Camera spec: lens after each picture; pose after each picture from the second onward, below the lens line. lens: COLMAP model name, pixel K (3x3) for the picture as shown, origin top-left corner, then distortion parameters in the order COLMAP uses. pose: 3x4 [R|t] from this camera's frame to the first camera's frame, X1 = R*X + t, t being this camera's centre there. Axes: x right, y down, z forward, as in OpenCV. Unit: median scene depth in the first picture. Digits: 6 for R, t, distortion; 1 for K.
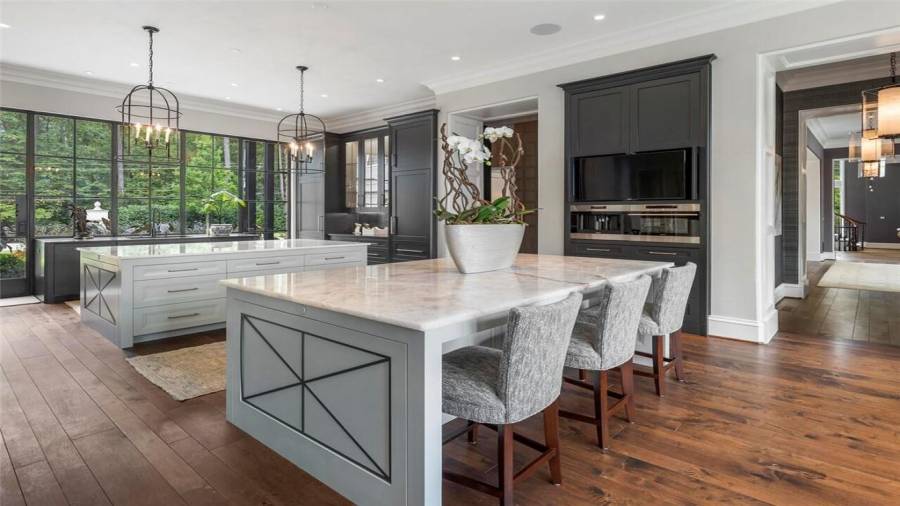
lens RADIAL K [[475.9, 0, 448.6], [0, 475.9, 213.4], [0, 0, 1]] dist [0.002216, -0.001801]
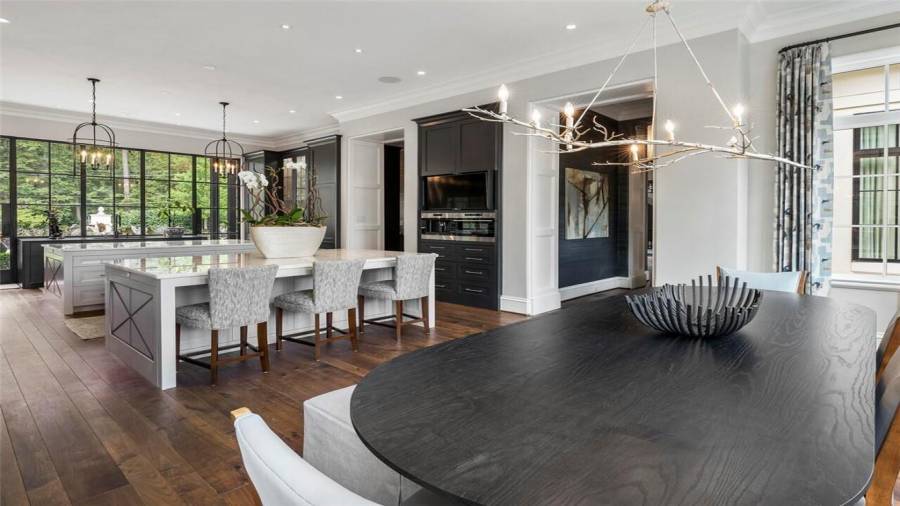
lens RADIAL K [[475.9, 0, 452.5], [0, 475.9, 224.6], [0, 0, 1]] dist [0.002216, -0.001801]
pose [[0.999884, 0.002632, -0.015035, 0.360358], [-0.002439, 0.999915, 0.012832, -0.003025], [0.015067, -0.012794, 0.999805, -0.288919]]
